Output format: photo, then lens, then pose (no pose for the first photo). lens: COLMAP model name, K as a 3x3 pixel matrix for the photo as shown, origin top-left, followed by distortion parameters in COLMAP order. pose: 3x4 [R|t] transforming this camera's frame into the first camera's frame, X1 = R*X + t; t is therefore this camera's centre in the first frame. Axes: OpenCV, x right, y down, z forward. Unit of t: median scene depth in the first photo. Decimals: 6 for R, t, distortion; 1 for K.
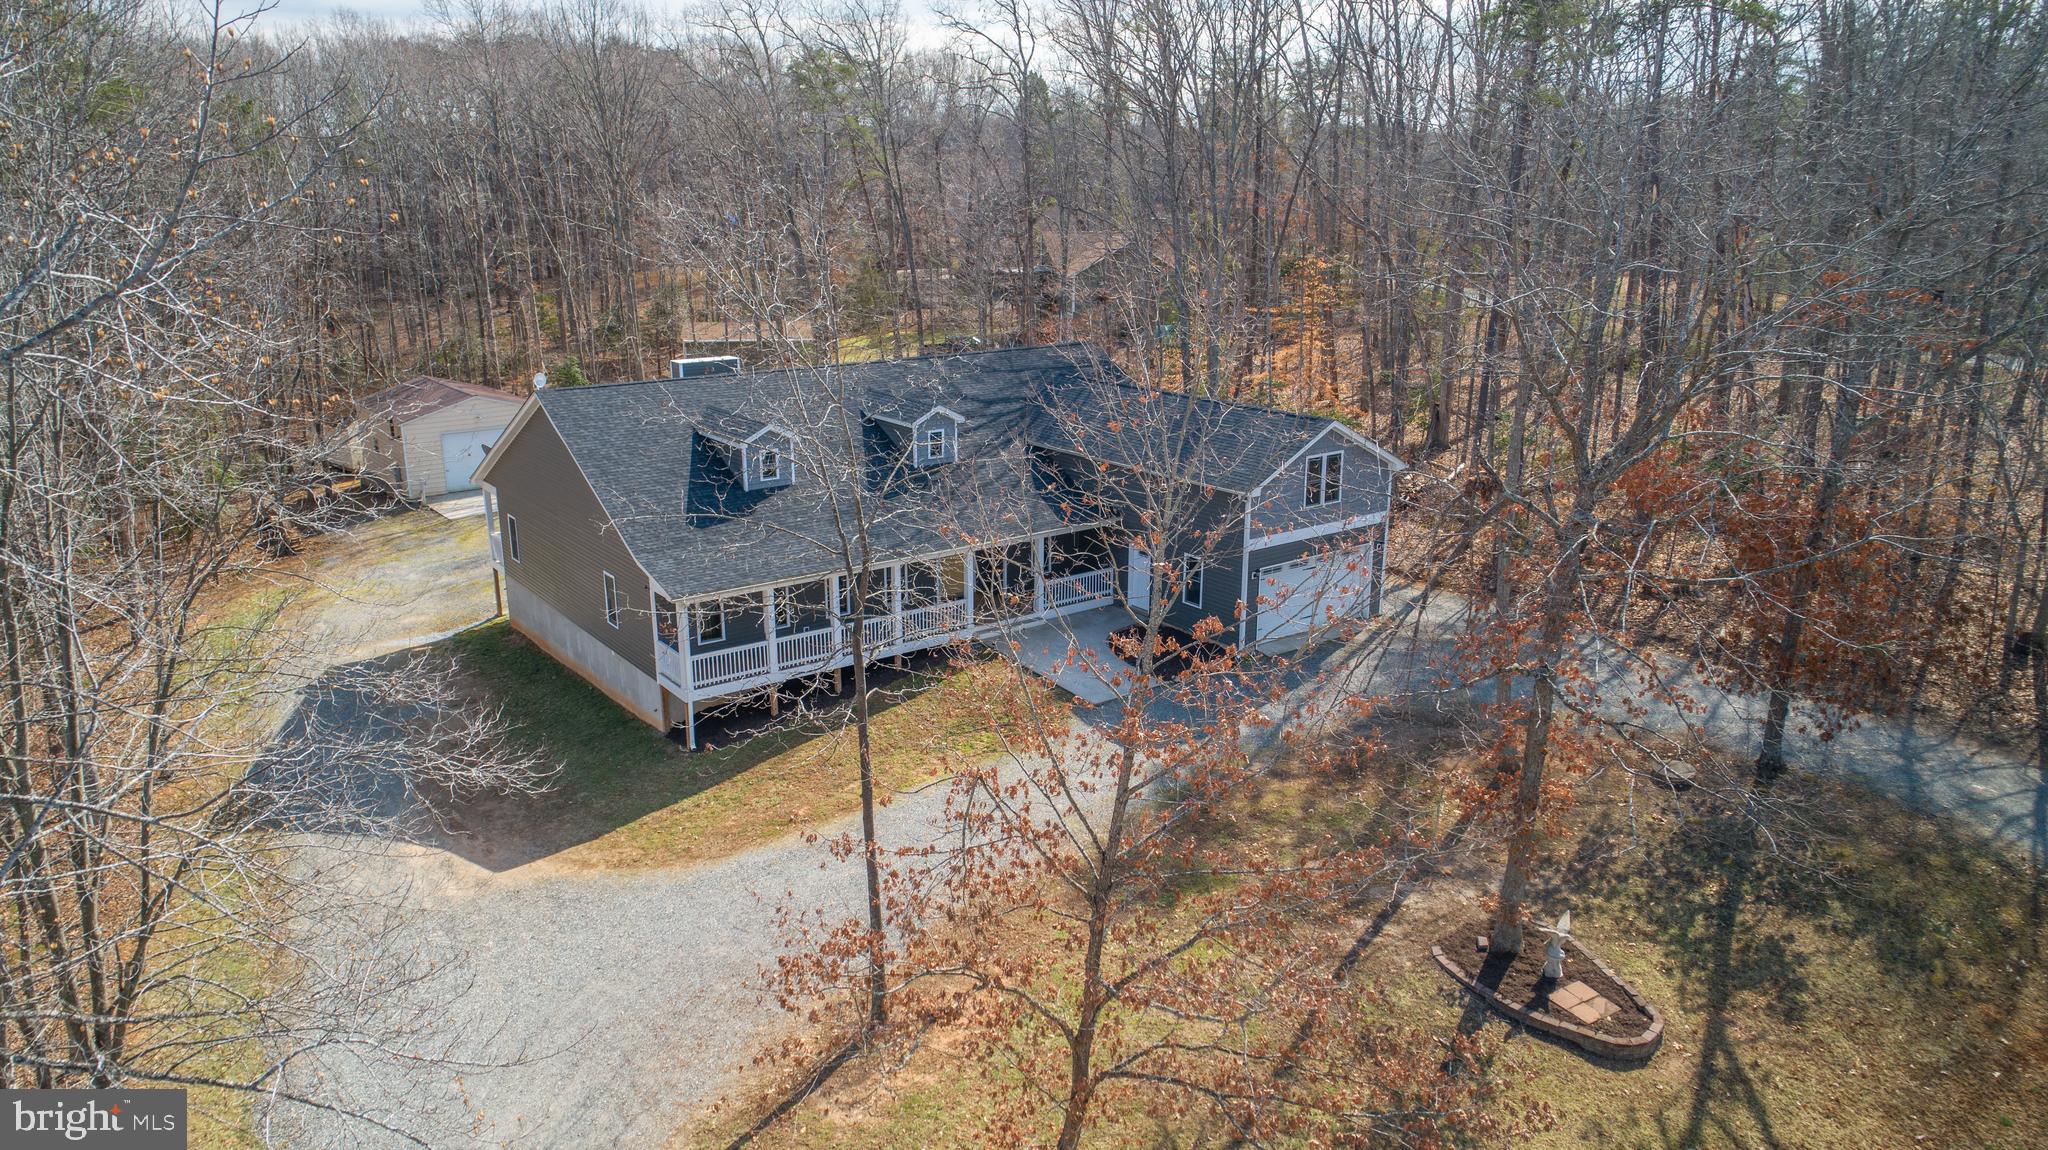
lens RADIAL K [[1378.3, 0, 1020.4], [0, 1378.3, 570.2], [0, 0, 1]] dist [-0.009711, 0.010229]
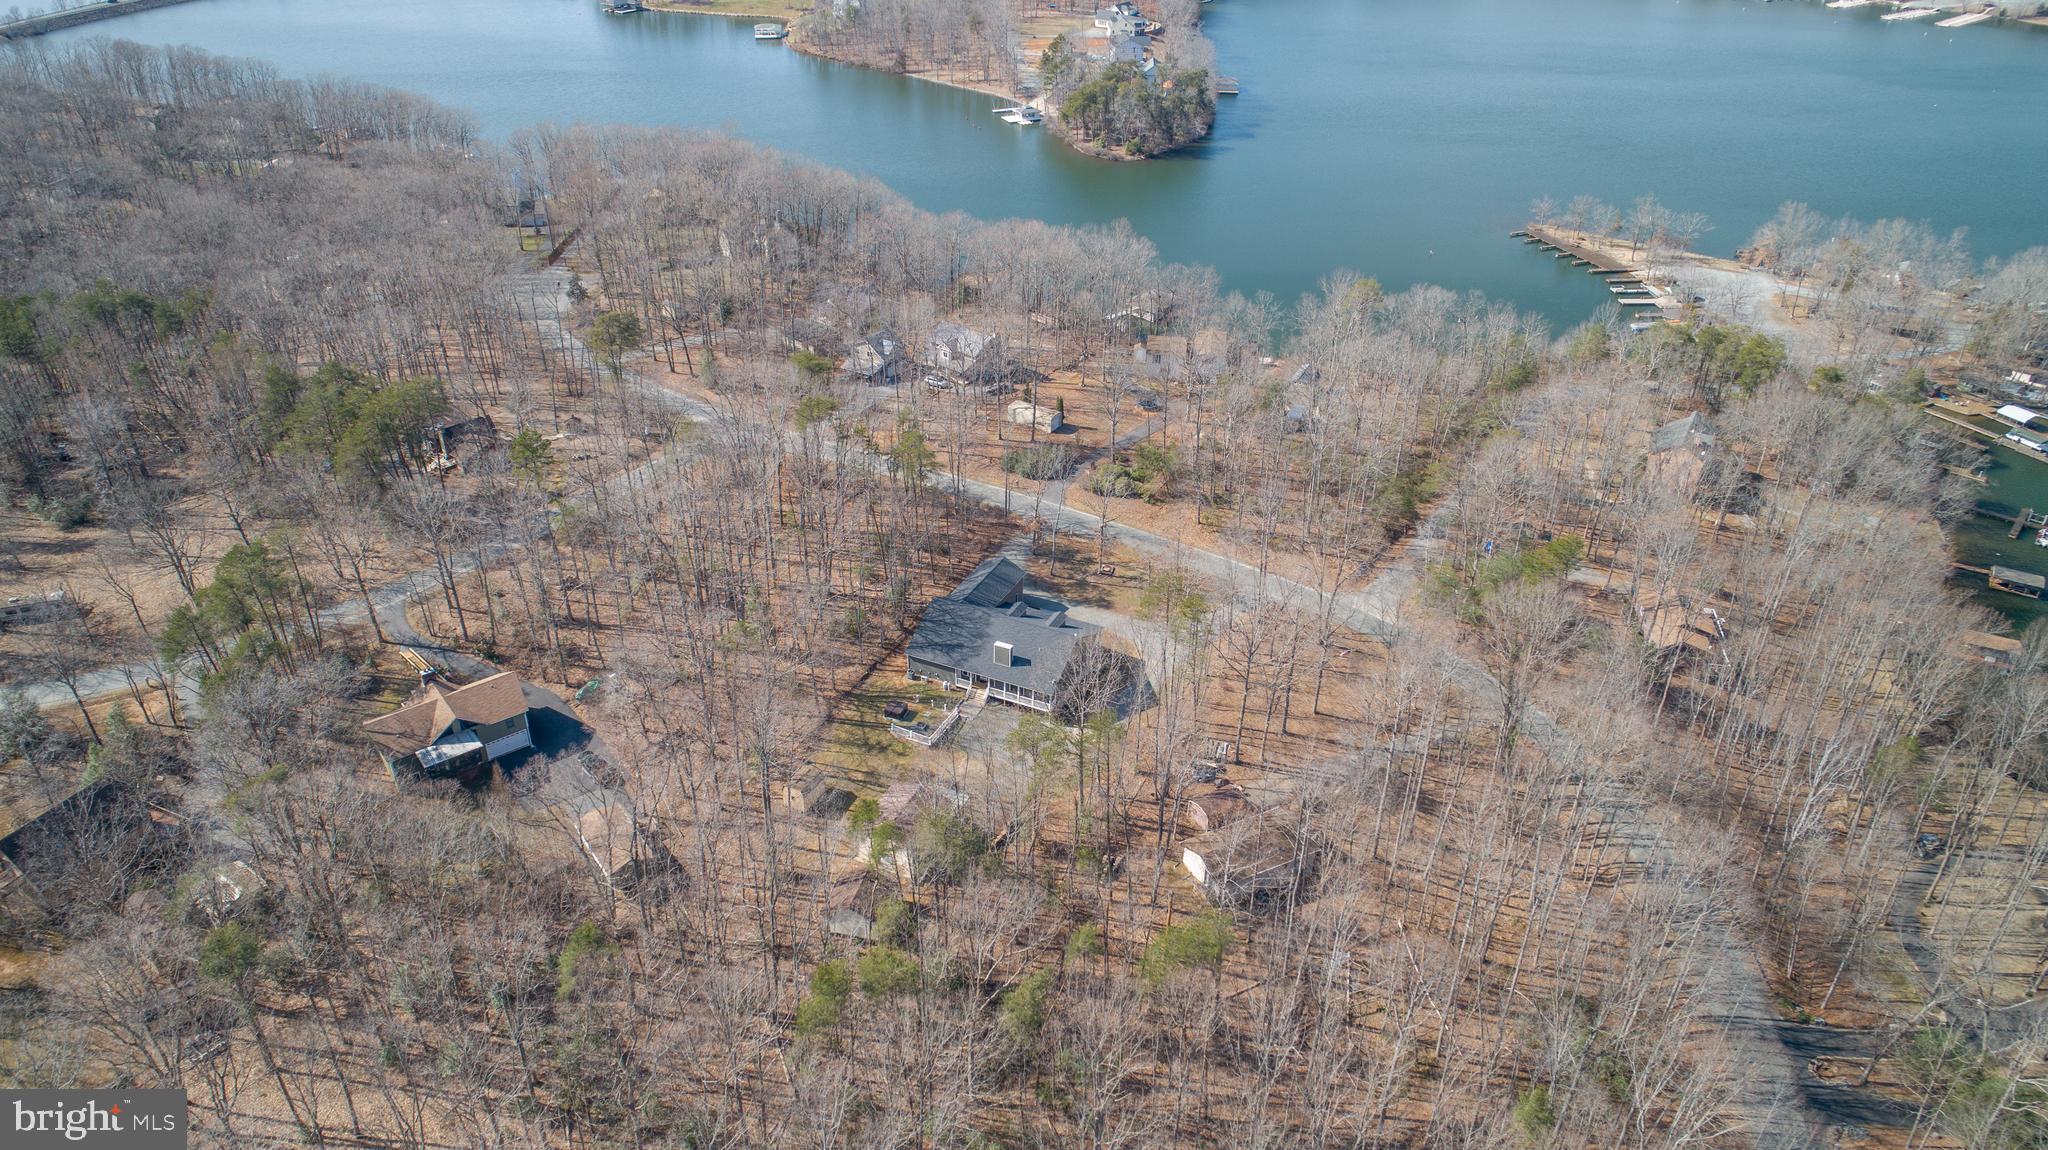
lens RADIAL K [[1378.3, 0, 1020.1], [0, 1378.3, 577.9], [0, 0, 1]] dist [-0.009711, 0.010229]
pose [[-0.465810, -0.463697, 0.753662, -4.360922], [0.234634, 0.756496, 0.610459, -3.746654], [-0.853211, 0.461192, -0.243585, 2.674341]]
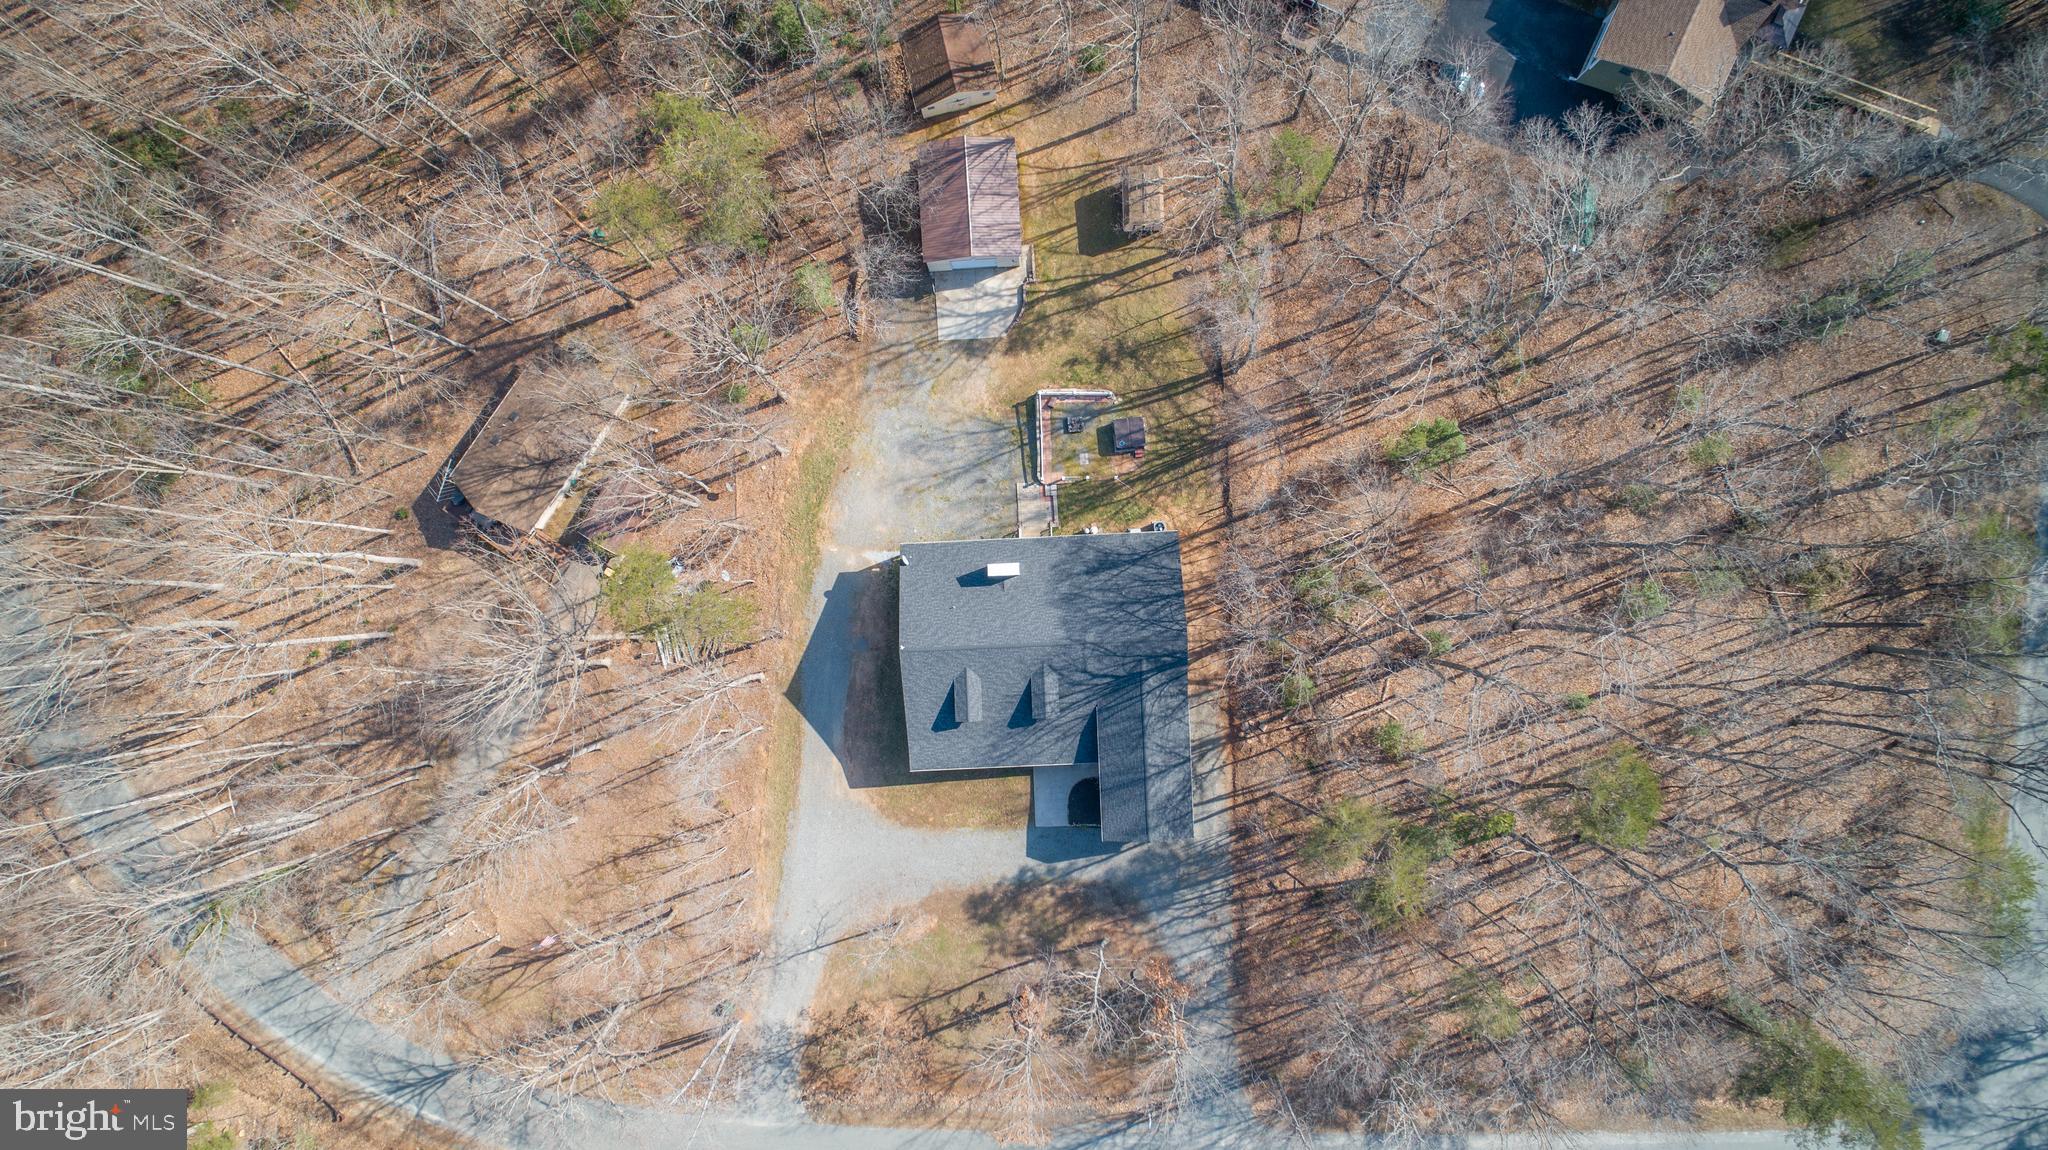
lens RADIAL K [[1378.3, 0, 1021.4], [0, 1378.3, 585.2], [0, 0, 1]] dist [-0.009711, 0.010229]
pose [[0.826951, 0.561709, -0.025222, -0.211718], [-0.129085, 0.233317, 0.963795, -3.259479], [0.547257, -0.793755, 0.265449, 0.686282]]
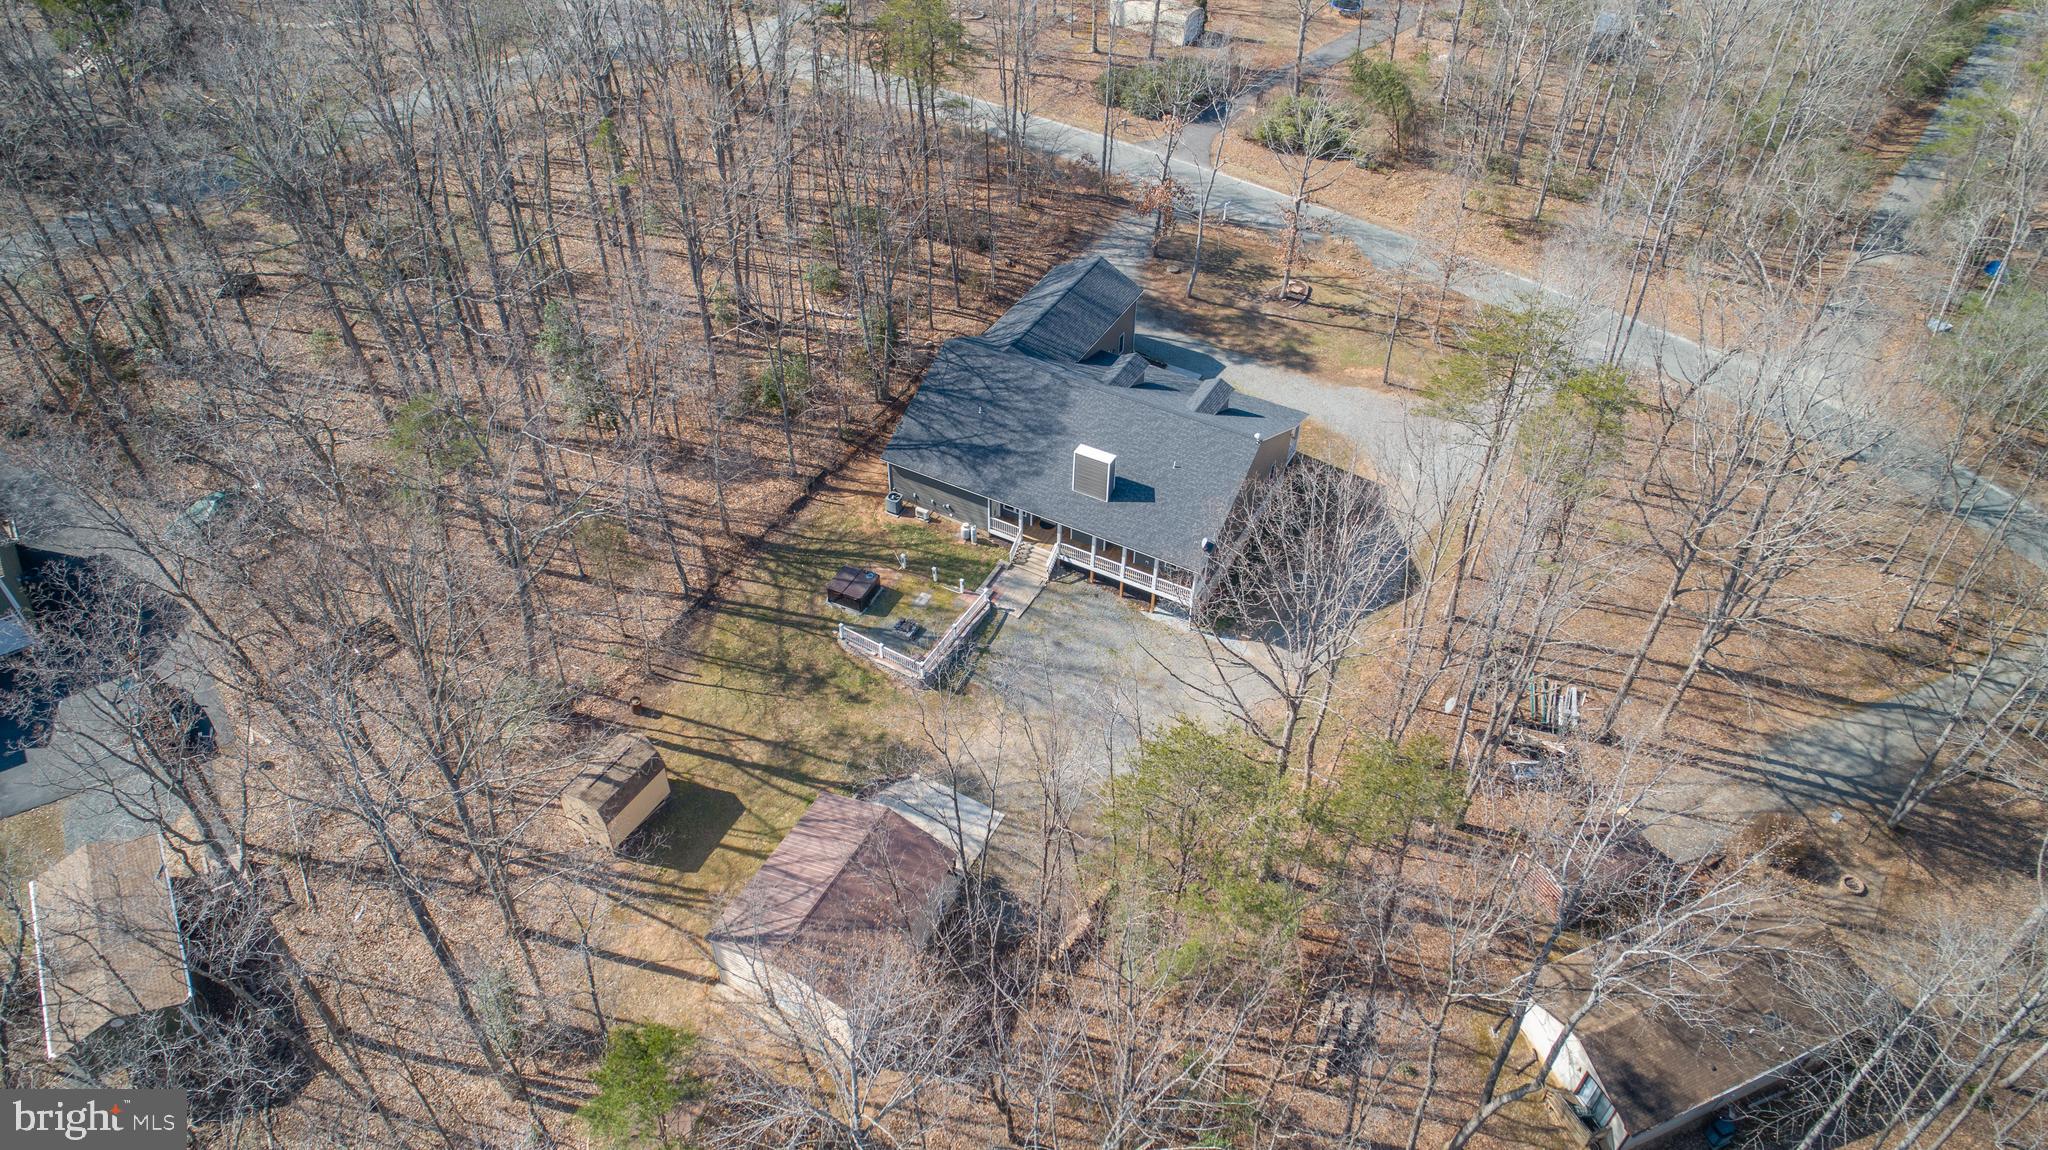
lens RADIAL K [[1378.3, 0, 1021.0], [0, 1378.3, 574.3], [0, 0, 1]] dist [-0.009711, 0.010229]
pose [[-0.411168, -0.620284, 0.667973, -2.044042], [0.241390, 0.632531, 0.735959, -1.918309], [-0.879017, 0.463845, -0.110346, 2.006519]]
